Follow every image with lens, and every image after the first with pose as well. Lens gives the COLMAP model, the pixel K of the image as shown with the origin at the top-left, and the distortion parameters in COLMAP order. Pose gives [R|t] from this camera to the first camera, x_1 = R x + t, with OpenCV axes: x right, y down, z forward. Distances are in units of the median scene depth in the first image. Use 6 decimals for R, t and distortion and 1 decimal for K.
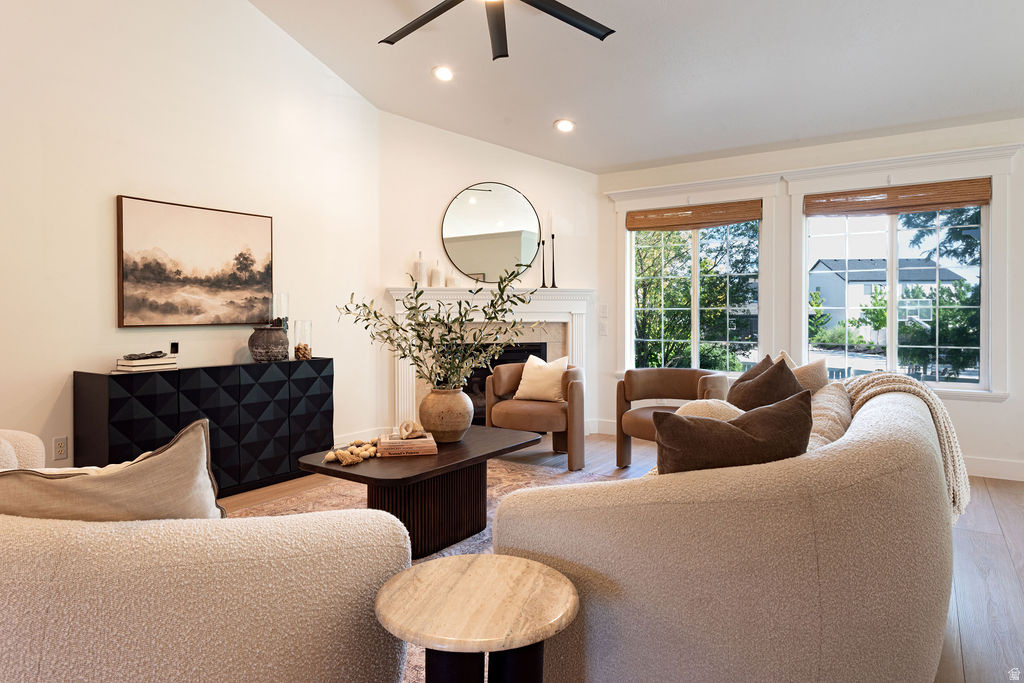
lens RADIAL K [[621.9, 0, 518.4], [0, 621.9, 319.4], [0, 0, 1]] dist [0.002594, 0.000544]
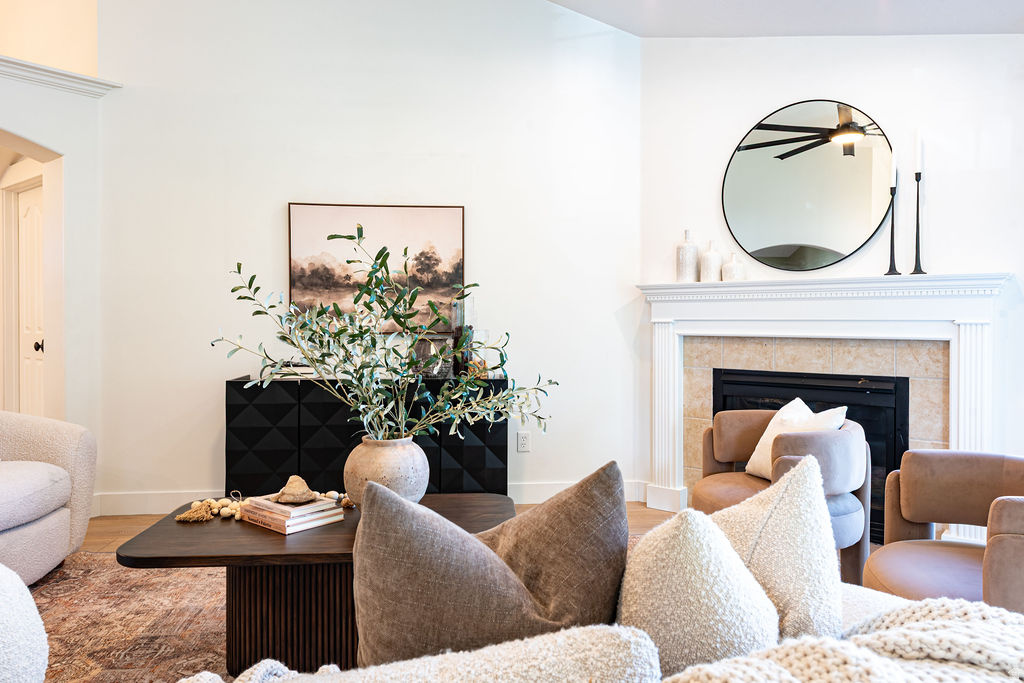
lens RADIAL K [[706.1, 0, 528.4], [0, 706.1, 326.6], [0, 0, 1]] dist [0.019359, -0.004501]
pose [[0.638265, 0.007863, -0.769776, 0.440364], [-0.011478, 0.999934, 0.000696, -0.004472], [0.769731, 0.008391, 0.638313, 0.514497]]
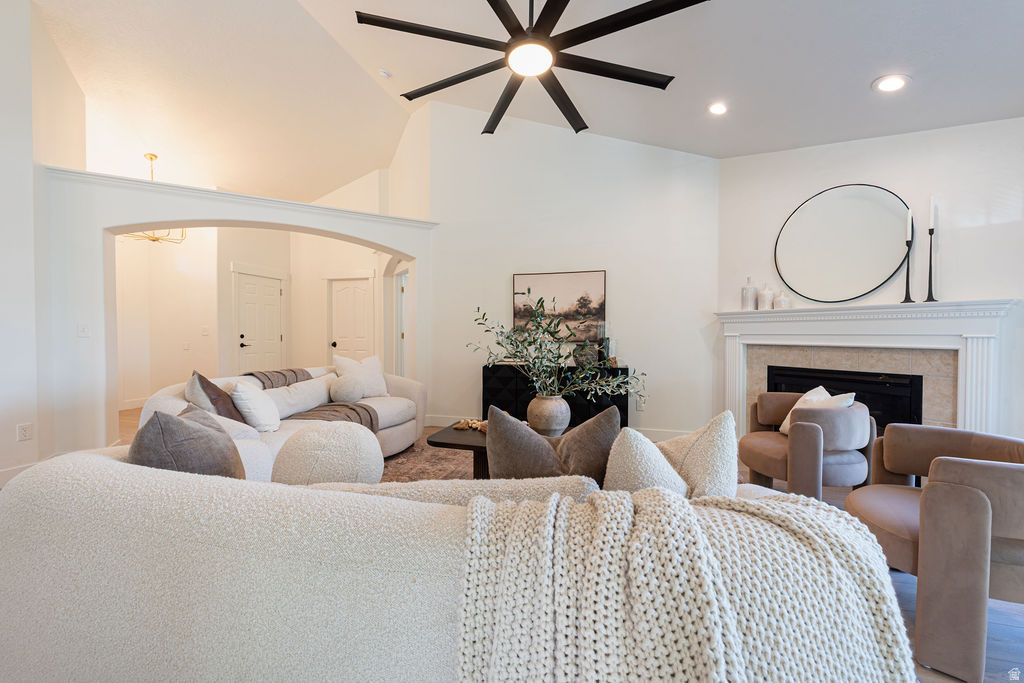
lens RADIAL K [[405.3, 0, 506.4], [0, 405.3, 339.6], [0, 0, 1]] dist [0.000636, -0.000374]
pose [[0.302045, 0.014295, -0.953187, 0.515426], [-0.014241, 0.999844, 0.010482, -0.005712], [0.953187, 0.010408, 0.302201, 0.538475]]
